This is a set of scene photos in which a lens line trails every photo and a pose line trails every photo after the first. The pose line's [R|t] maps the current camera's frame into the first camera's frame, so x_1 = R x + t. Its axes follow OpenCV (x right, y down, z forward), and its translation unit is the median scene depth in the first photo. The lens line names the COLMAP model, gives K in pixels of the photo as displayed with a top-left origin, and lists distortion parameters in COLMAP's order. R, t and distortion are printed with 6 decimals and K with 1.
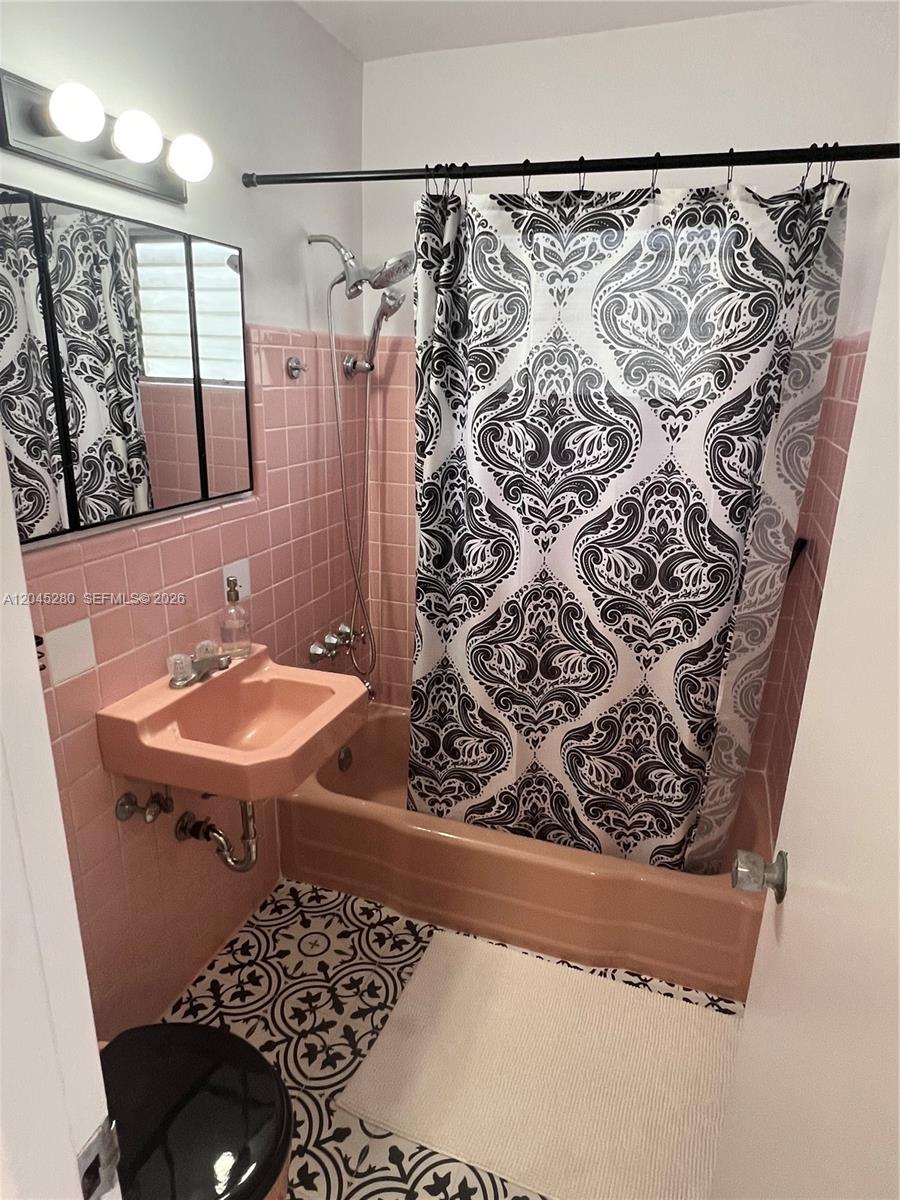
lens RADIAL K [[722.0, 0, 449.1], [0, 722.0, 604.9], [0, 0, 1]] dist [-0.003544, -0.000975]
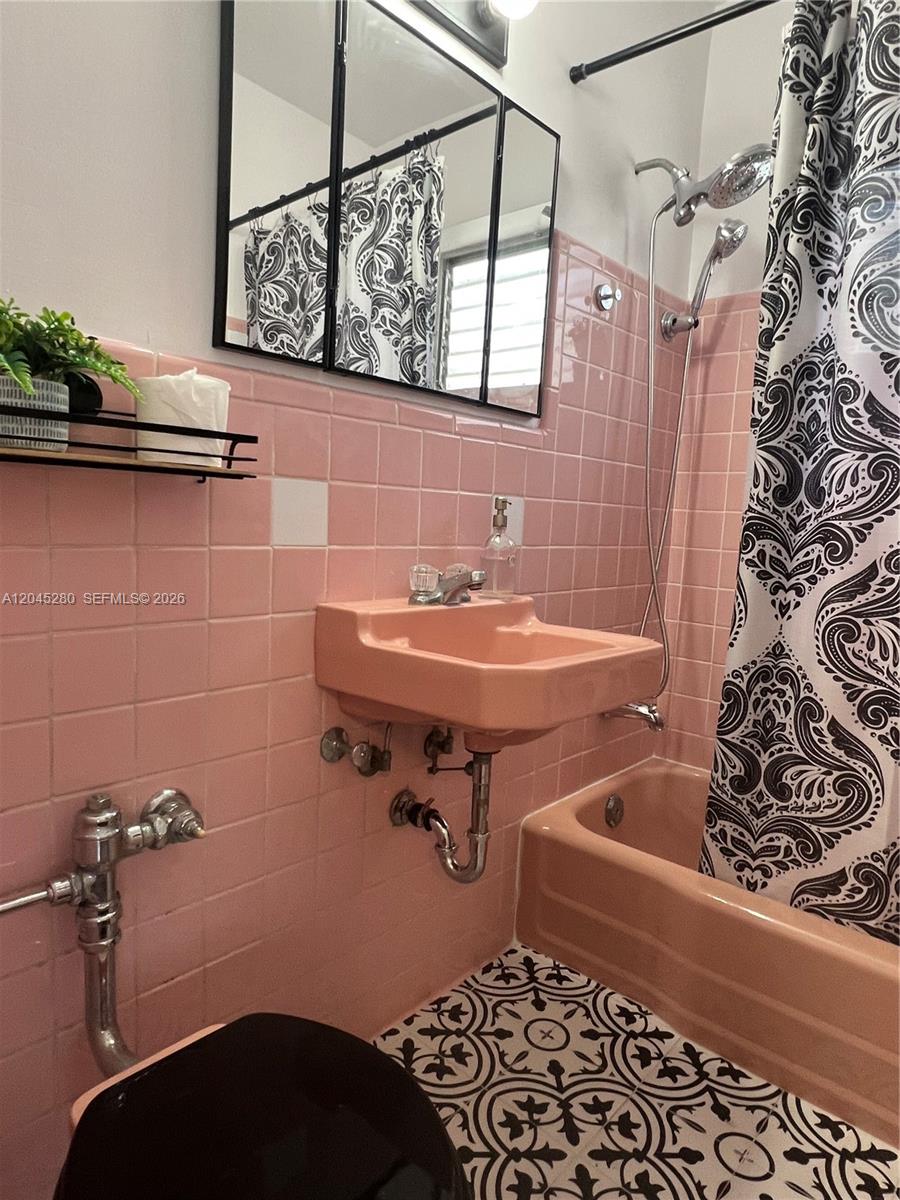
lens RADIAL K [[736.6, 0, 448.1], [0, 736.6, 598.9], [0, 0, 1]] dist [-0.007669, 0.001740]
pose [[0.923233, 0.066967, -0.378359, -0.034789], [-0.140336, 0.975437, -0.169788, 0.199615], [0.357695, 0.209852, 0.909954, 0.233270]]
